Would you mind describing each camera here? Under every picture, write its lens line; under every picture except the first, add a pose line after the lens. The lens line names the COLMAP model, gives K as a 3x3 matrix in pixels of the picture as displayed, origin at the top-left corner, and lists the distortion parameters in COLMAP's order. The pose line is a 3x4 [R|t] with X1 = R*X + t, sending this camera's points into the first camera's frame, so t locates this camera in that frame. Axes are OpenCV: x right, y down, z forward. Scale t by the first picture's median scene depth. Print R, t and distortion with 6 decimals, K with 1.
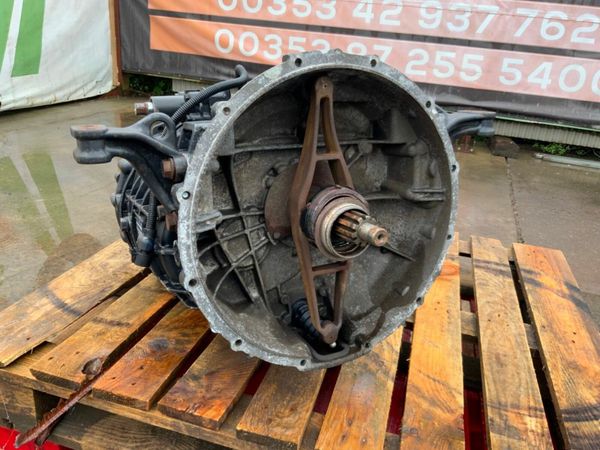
lens RADIAL K [[490.9, 0, 301.1], [0, 490.9, 233.9], [0, 0, 1]] dist [0.059076, -0.115848]
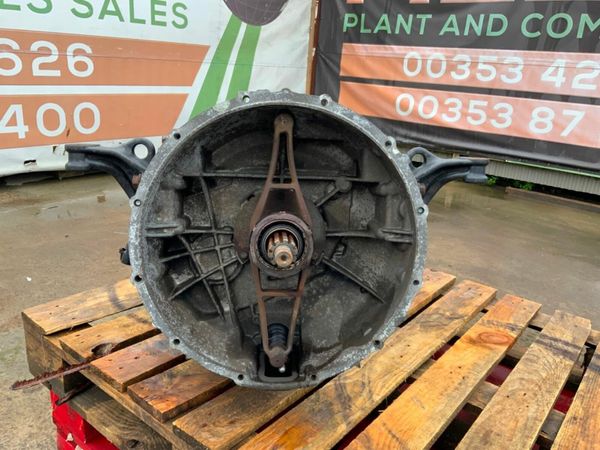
lens RADIAL K [[490.9, 0, 301.1], [0, 490.9, 233.9], [0, 0, 1]] dist [0.059076, -0.115848]
pose [[0.923693, 0.106327, -0.368084, 0.438488], [-0.149732, 0.984496, -0.091361, 0.034498], [0.352663, 0.139504, 0.925293, 0.027480]]
